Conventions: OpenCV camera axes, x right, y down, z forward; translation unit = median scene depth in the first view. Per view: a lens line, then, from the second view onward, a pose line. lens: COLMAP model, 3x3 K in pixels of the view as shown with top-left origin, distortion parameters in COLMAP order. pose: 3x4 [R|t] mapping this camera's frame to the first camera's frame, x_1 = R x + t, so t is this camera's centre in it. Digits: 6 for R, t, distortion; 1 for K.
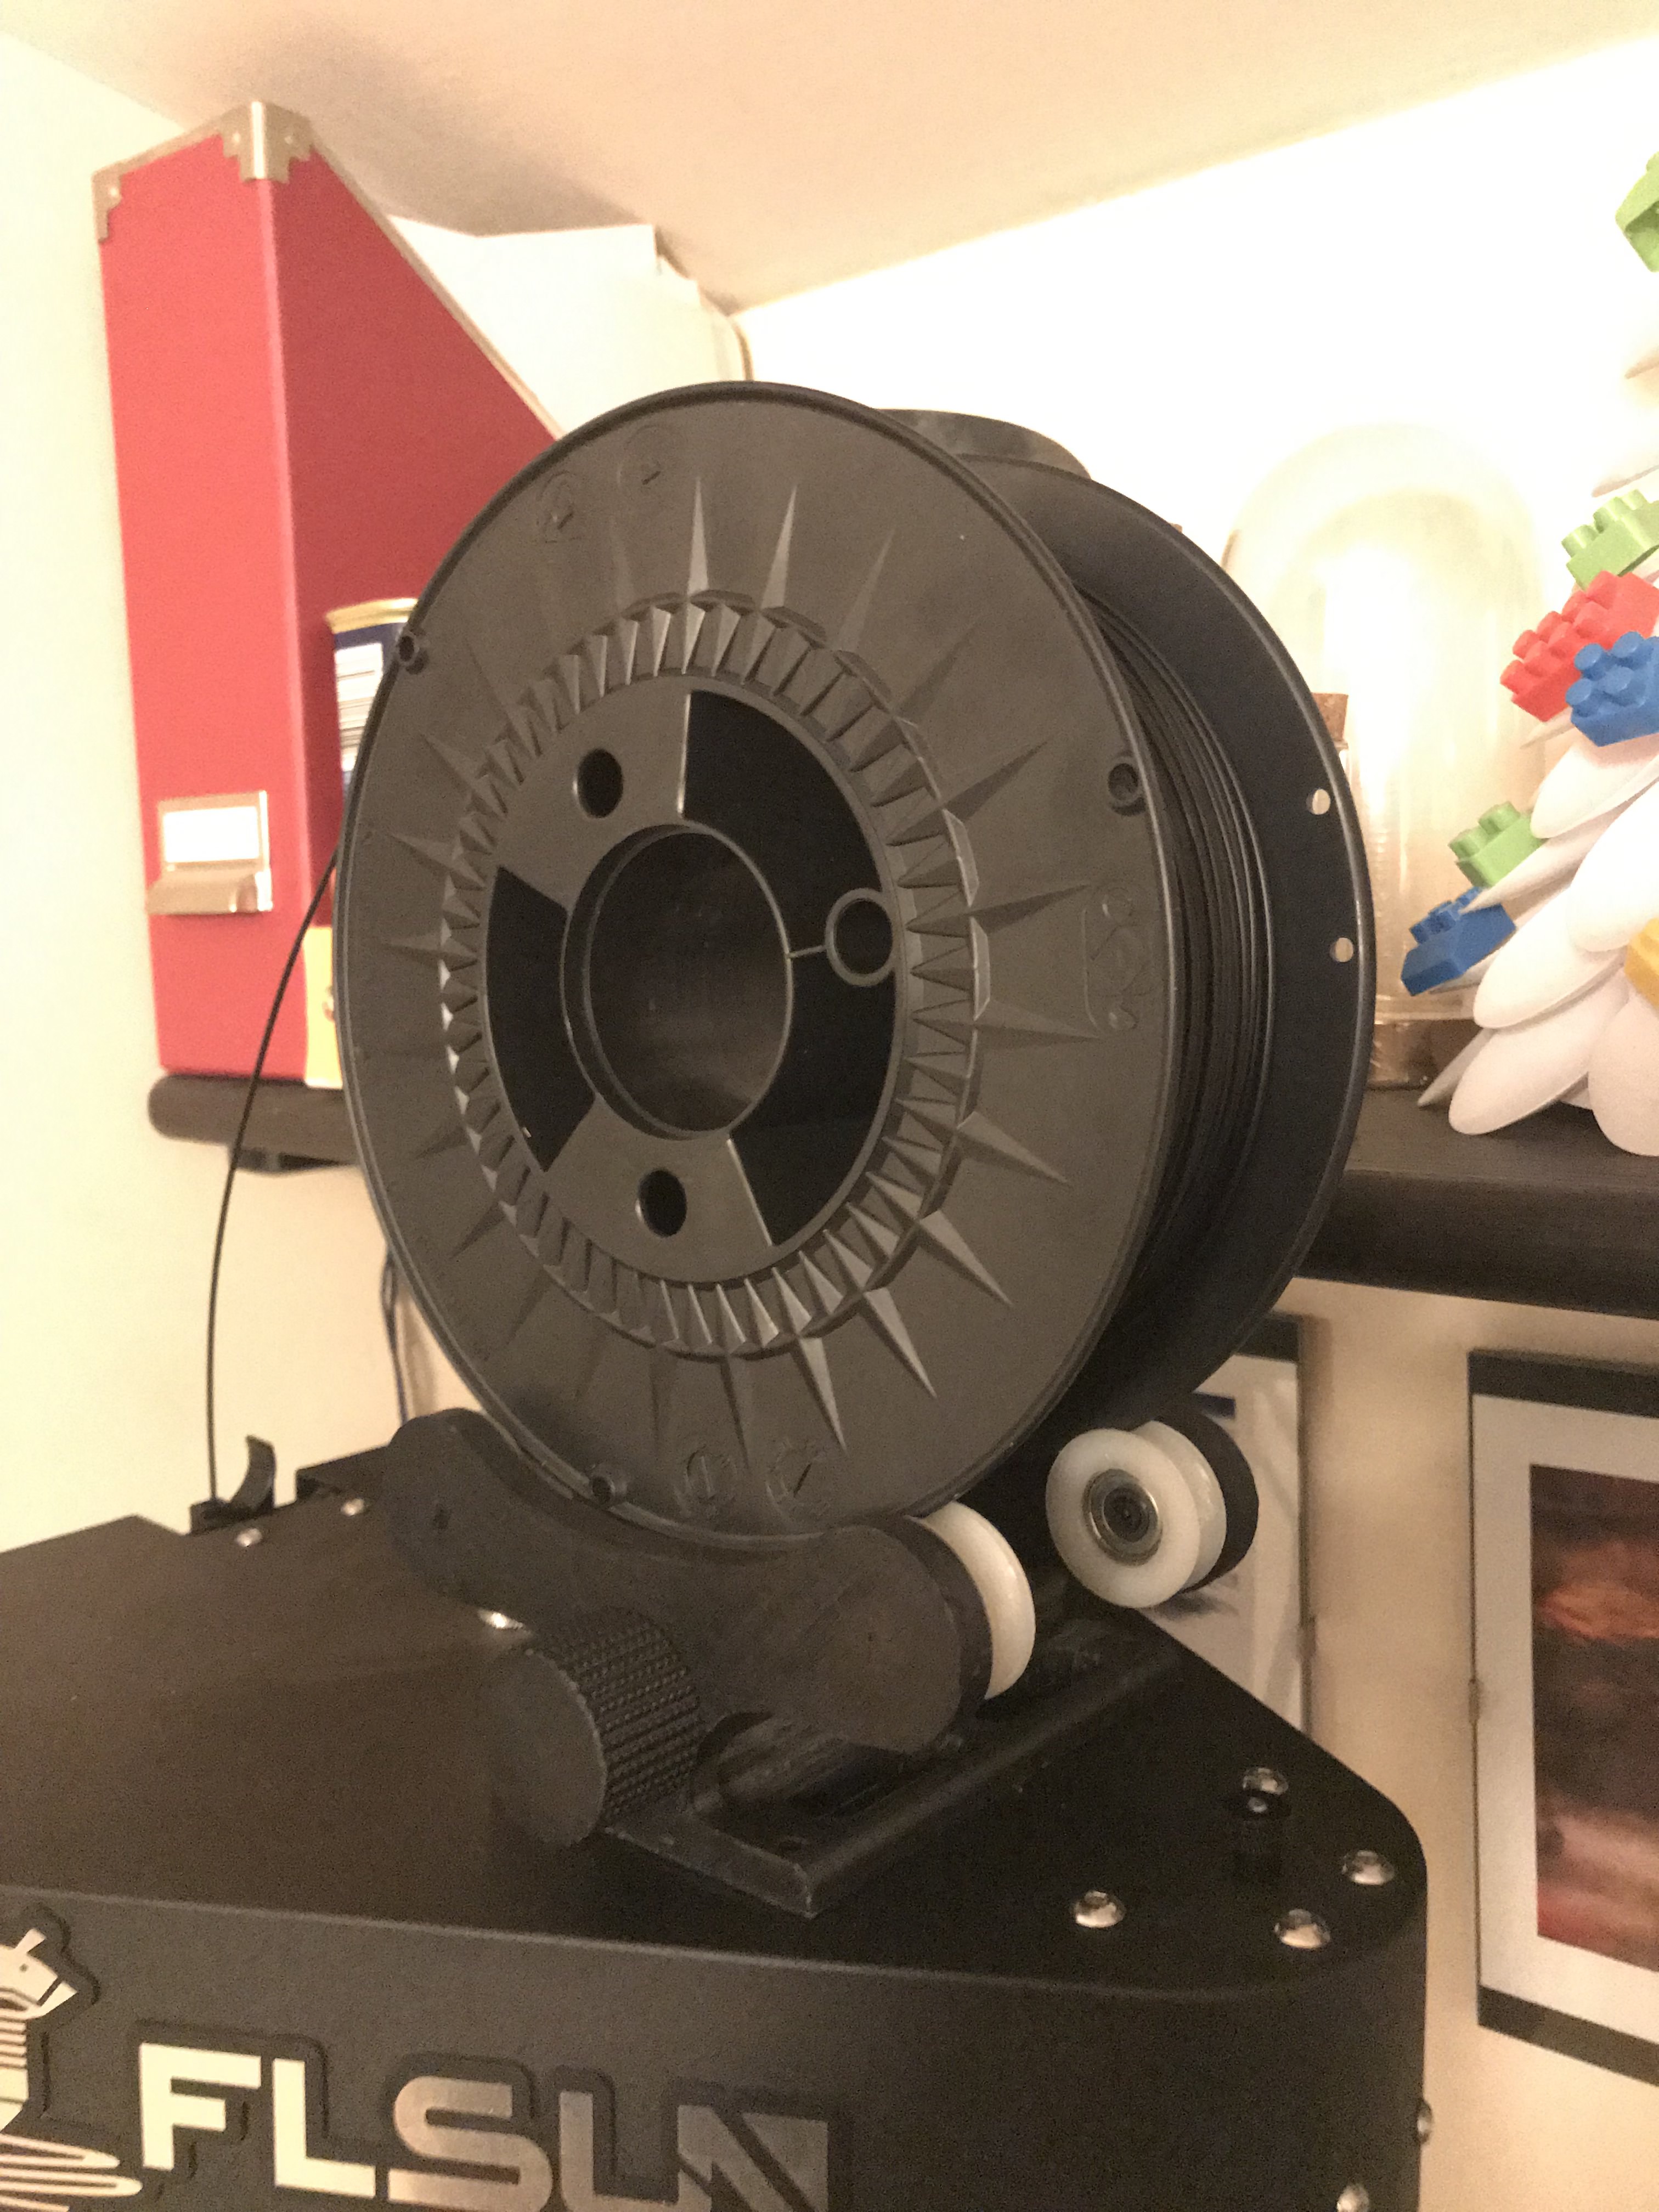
lens RADIAL K [[1733.3, 0, 846.2], [0, 1733.3, 1115.2], [0, 0, 1]] dist [0.004263, -0.031927]
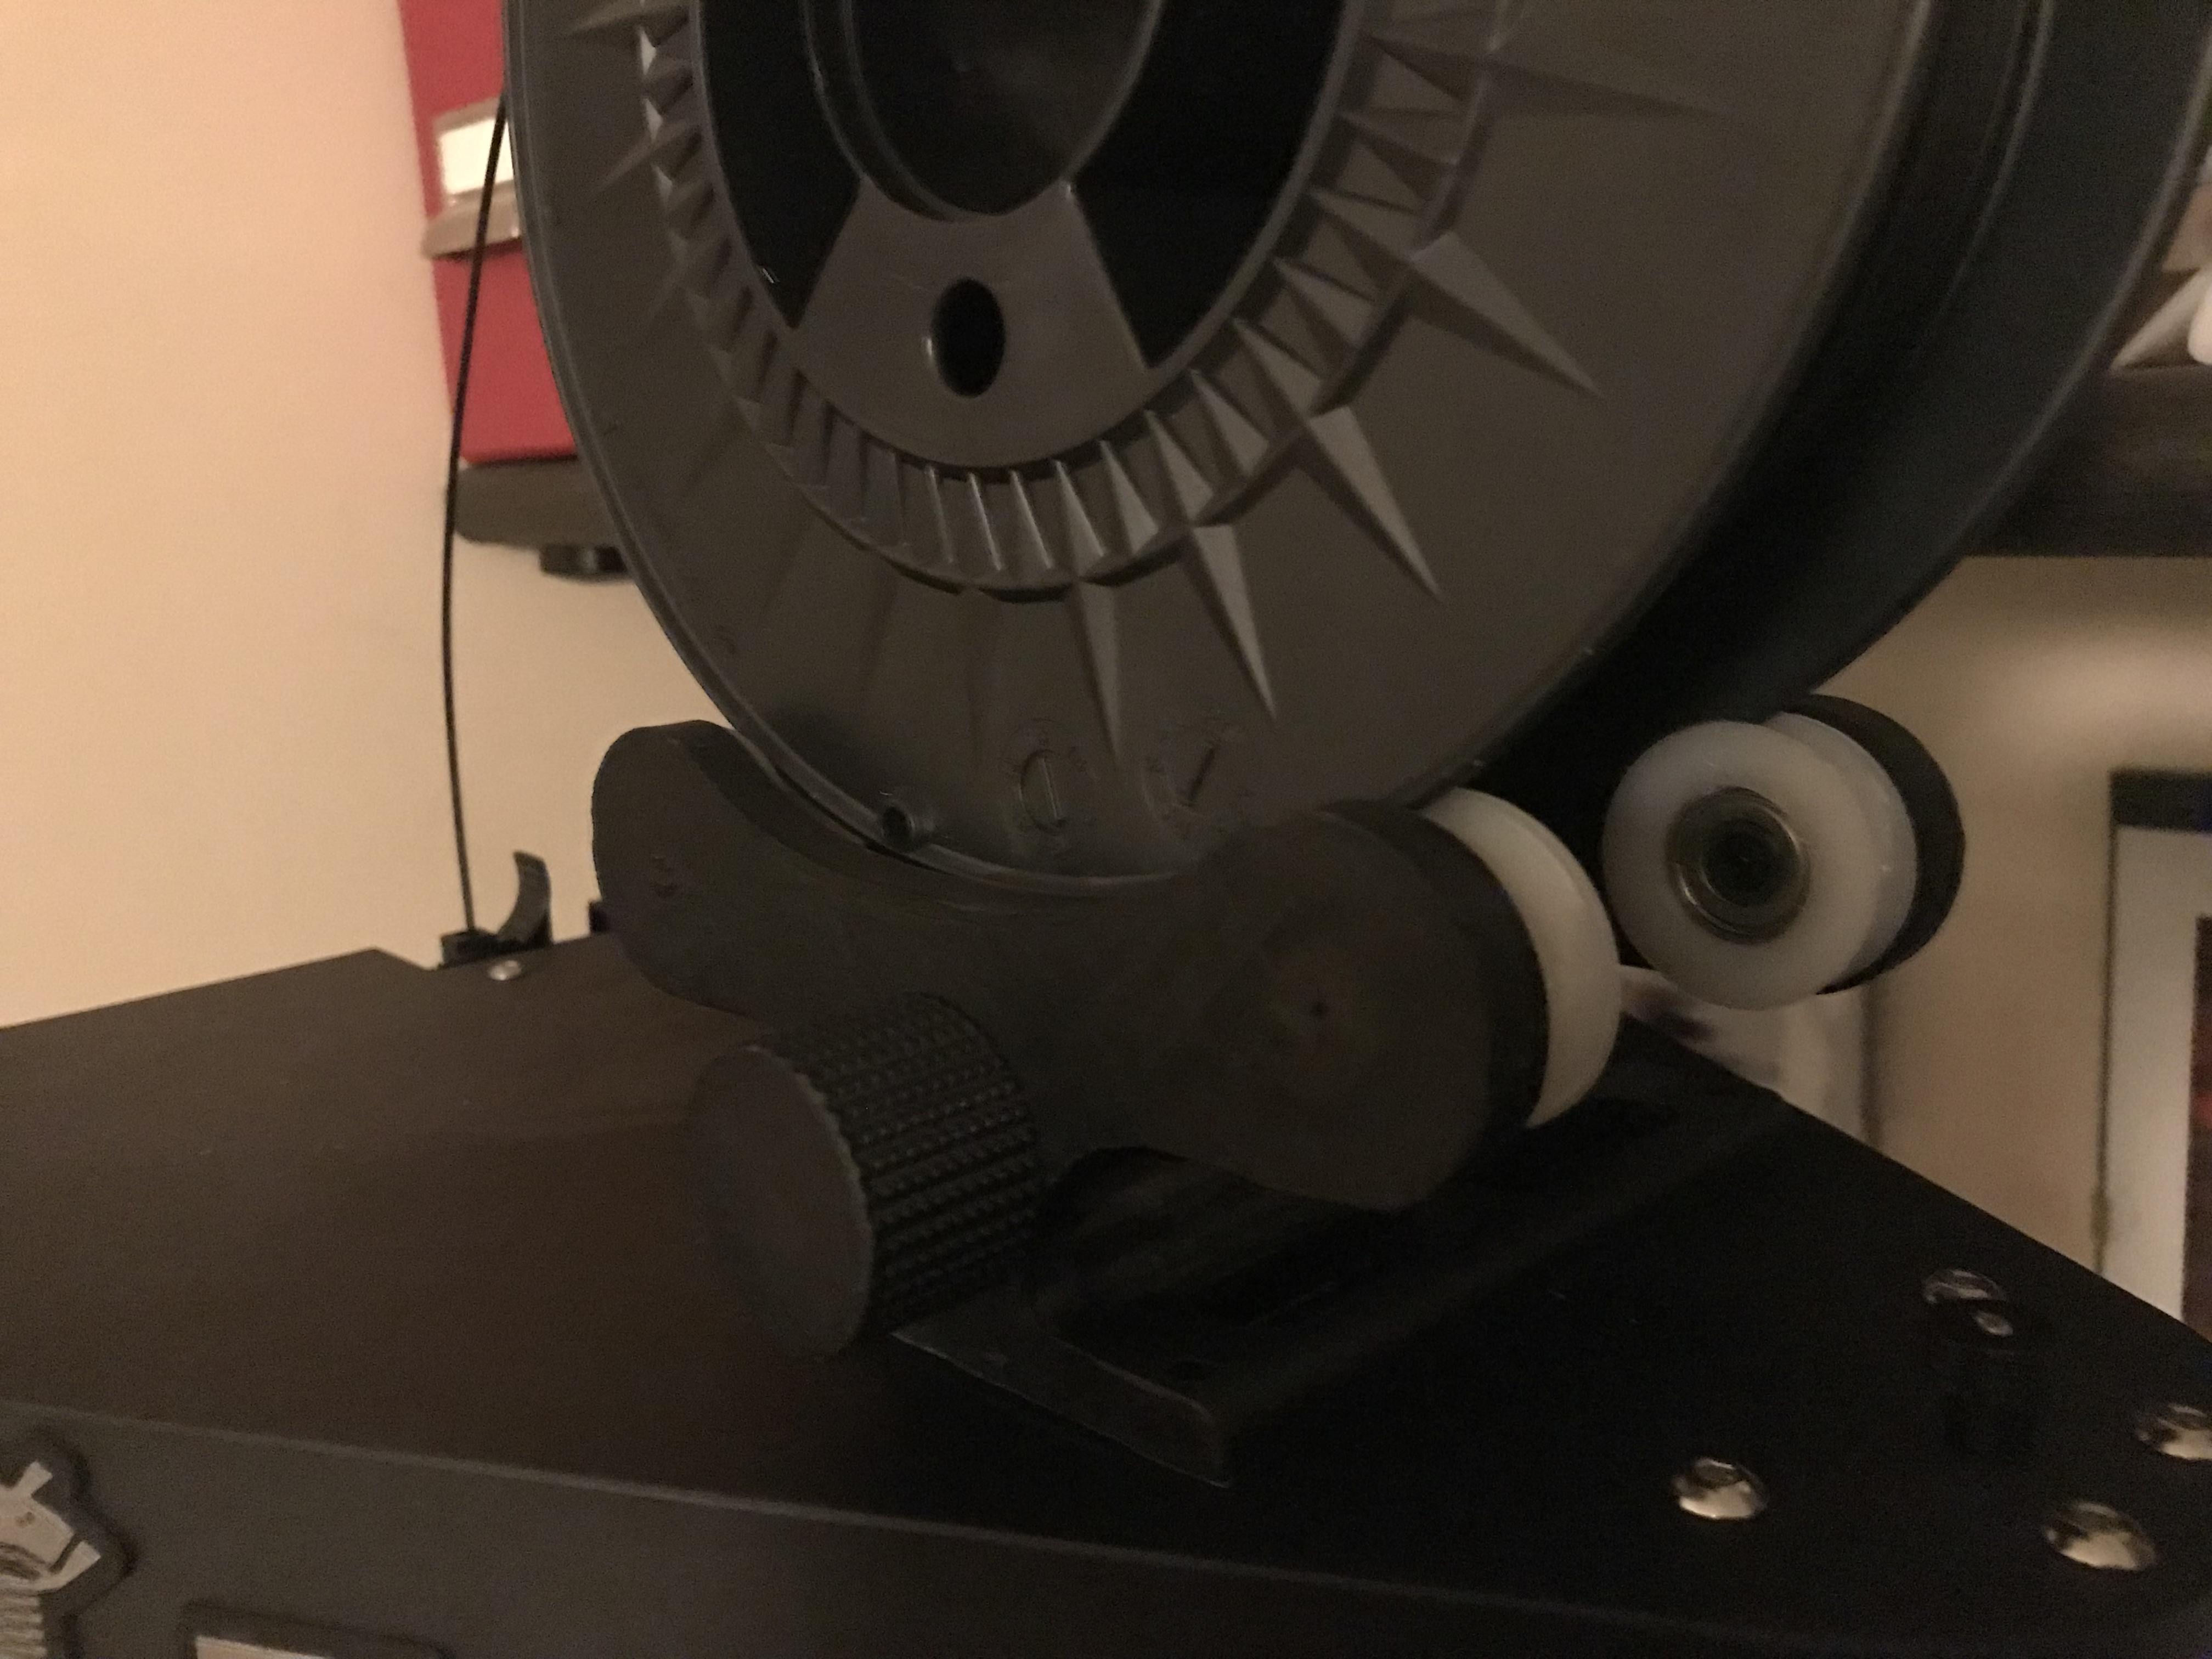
lens RADIAL K [[1733.3, 0, 1074.3], [0, 1733.3, 837.4], [0, 0, 1]] dist [0.004263, -0.031927]
pose [[0.992541, -0.008781, -0.121597, 0.002737], [0.020244, 0.995426, 0.093361, 0.172491], [0.120221, -0.095127, 0.988179, 0.399230]]
